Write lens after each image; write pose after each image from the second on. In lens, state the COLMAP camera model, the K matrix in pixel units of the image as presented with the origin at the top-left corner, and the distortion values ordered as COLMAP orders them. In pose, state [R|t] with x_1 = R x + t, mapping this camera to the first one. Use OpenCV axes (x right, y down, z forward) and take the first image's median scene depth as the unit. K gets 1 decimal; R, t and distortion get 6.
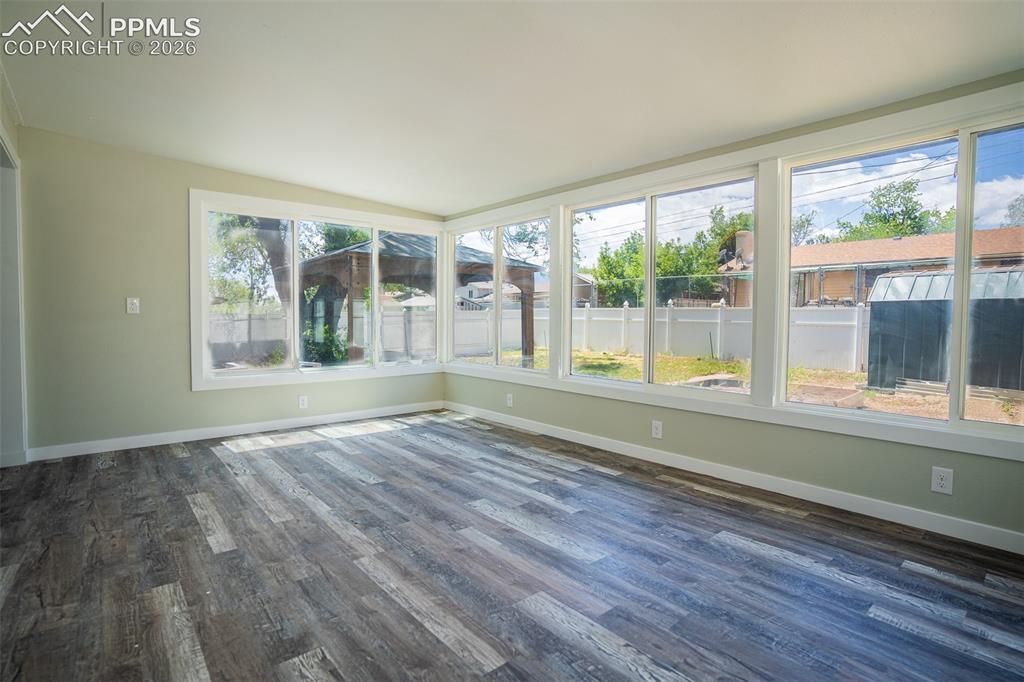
lens RADIAL K [[507.5, 0, 512.0], [0, 507.5, 341.0], [0, 0, 1]] dist [-0.082445, 0.039282]
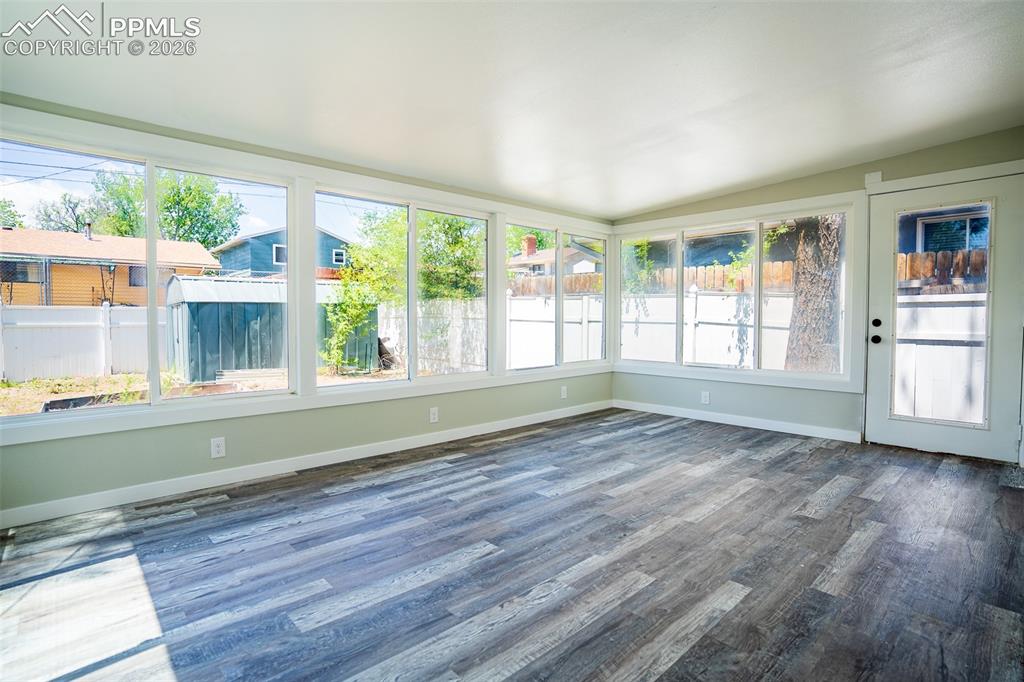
lens RADIAL K [[507.5, 0, 512.0], [0, 507.5, 341.0], [0, 0, 1]] dist [-0.082445, 0.039282]
pose [[-0.053229, -0.048619, 0.997398, -1.038321], [0.047997, 0.997535, 0.051188, -0.051561], [-0.997428, 0.050596, -0.050764, 1.048322]]
